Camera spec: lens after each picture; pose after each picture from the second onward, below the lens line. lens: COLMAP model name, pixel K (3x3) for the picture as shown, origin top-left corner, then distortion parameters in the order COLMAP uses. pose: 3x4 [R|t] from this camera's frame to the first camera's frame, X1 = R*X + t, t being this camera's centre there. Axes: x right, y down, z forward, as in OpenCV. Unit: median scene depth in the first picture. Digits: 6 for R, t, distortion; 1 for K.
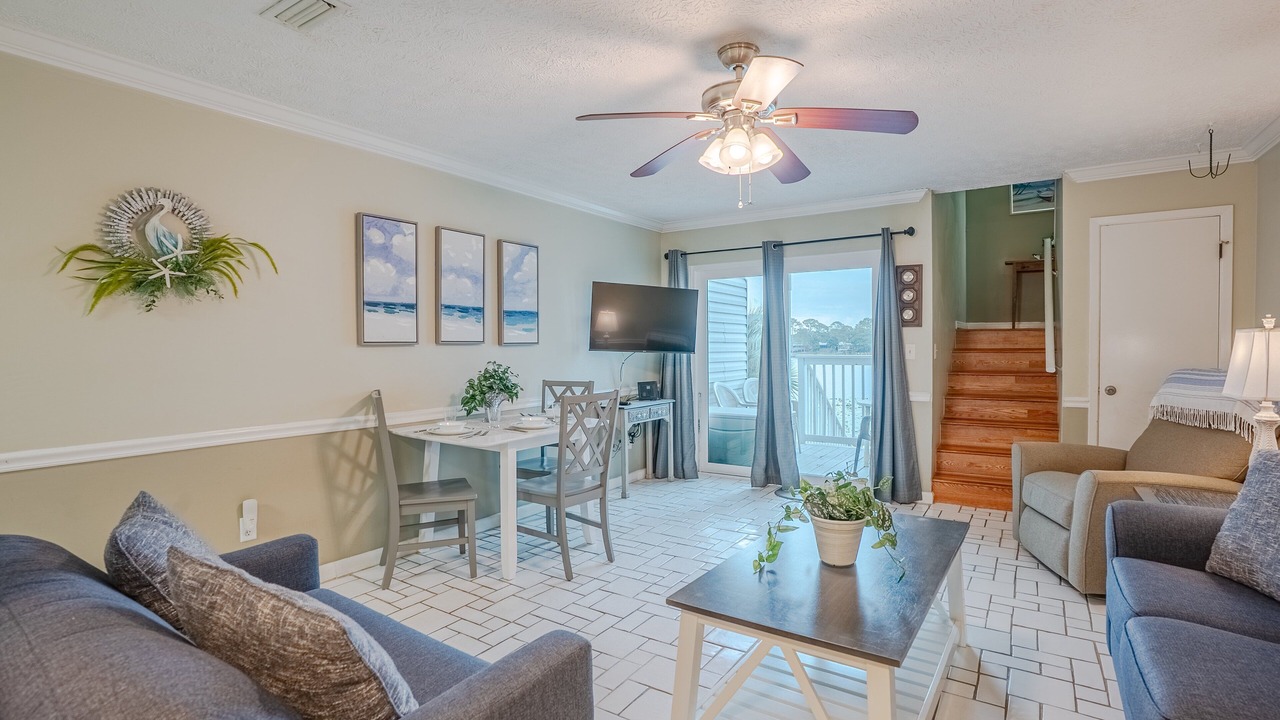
lens RADIAL K [[625.6, 0, 652.0], [0, 625.6, 358.8], [0, 0, 1]] dist [-0.070815, 0.033011]
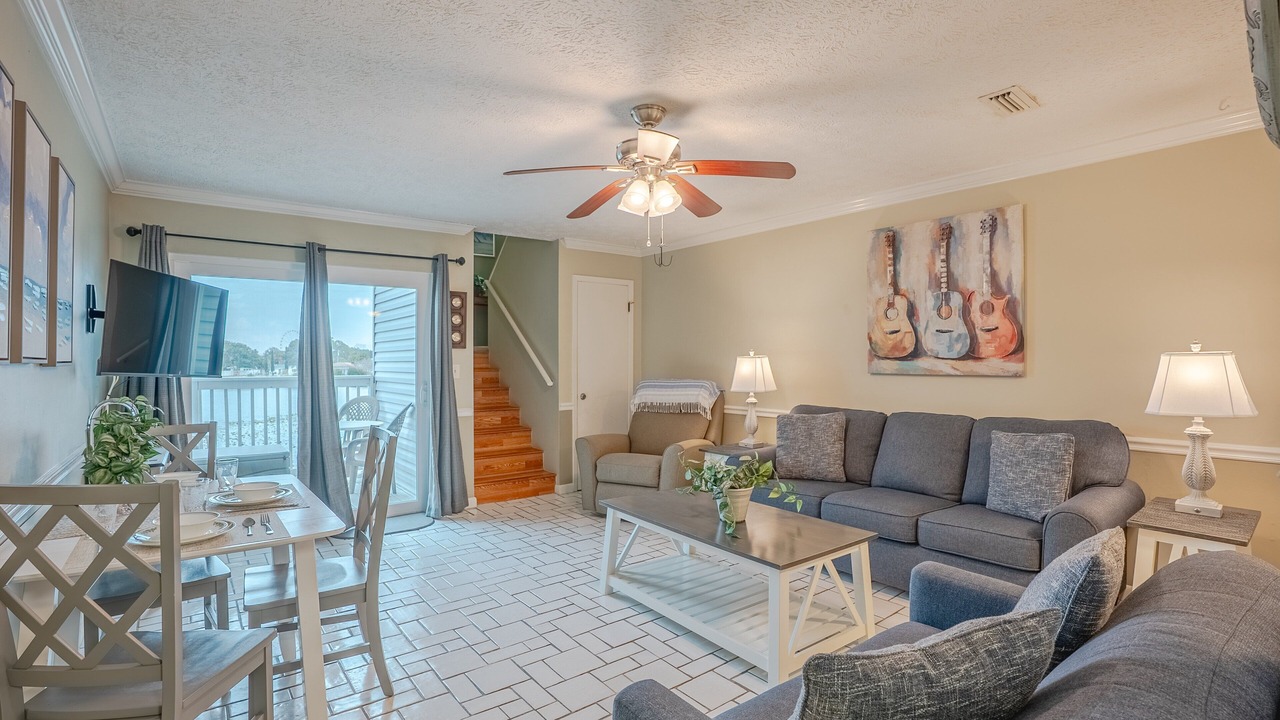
lens RADIAL K [[625.6, 0, 652.0], [0, 625.6, 358.8], [0, 0, 1]] dist [-0.070815, 0.033011]
pose [[0.297308, 0.010332, 0.954726, -0.625194], [0.023196, 0.999568, -0.018041, -0.006583], [-0.954500, 0.027509, 0.296940, 0.418070]]
